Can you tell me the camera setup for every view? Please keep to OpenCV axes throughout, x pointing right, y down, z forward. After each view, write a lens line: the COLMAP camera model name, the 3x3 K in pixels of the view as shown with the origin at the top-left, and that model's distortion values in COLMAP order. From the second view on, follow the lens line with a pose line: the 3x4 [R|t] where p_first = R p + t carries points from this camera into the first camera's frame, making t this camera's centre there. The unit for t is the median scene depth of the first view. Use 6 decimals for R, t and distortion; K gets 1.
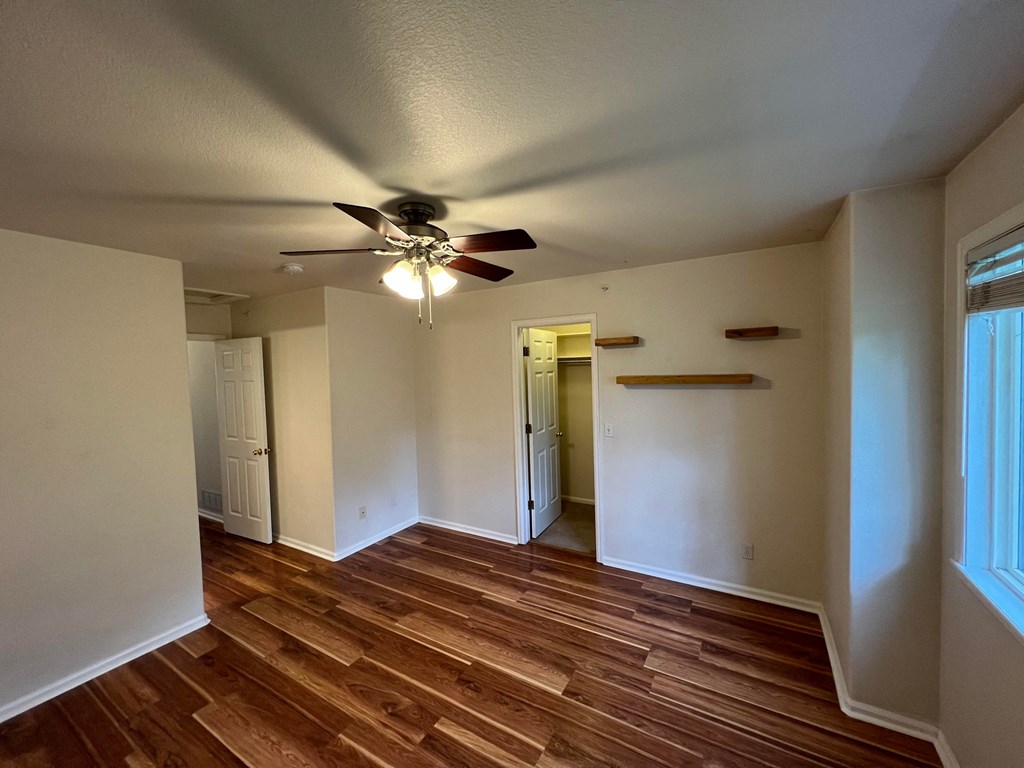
lens RADIAL K [[408.4, 0, 511.6], [0, 408.4, 381.3], [0, 0, 1]] dist [-0.002459, 0.000038]
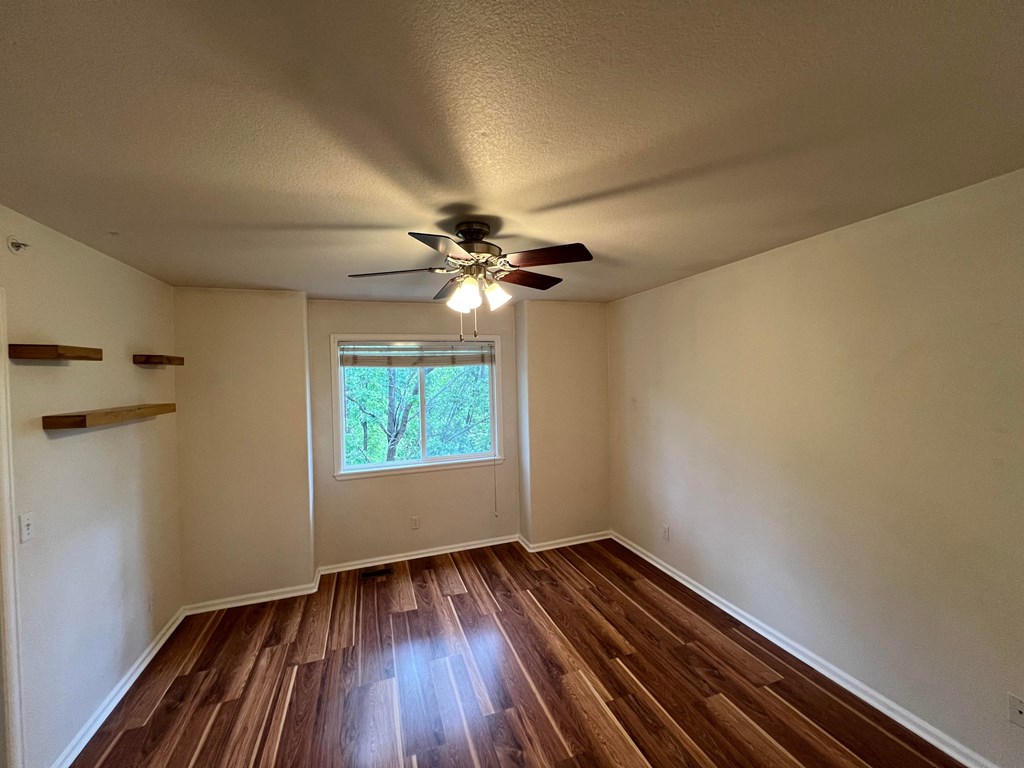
lens RADIAL K [[408.4, 0, 511.3], [0, 408.4, 383.3], [0, 0, 1]] dist [-0.002459, 0.000038]
pose [[-0.764817, 0.037558, 0.643152, -0.807125], [0.074126, 0.996799, 0.029939, -0.040226], [-0.639970, 0.070572, -0.765153, 1.476584]]
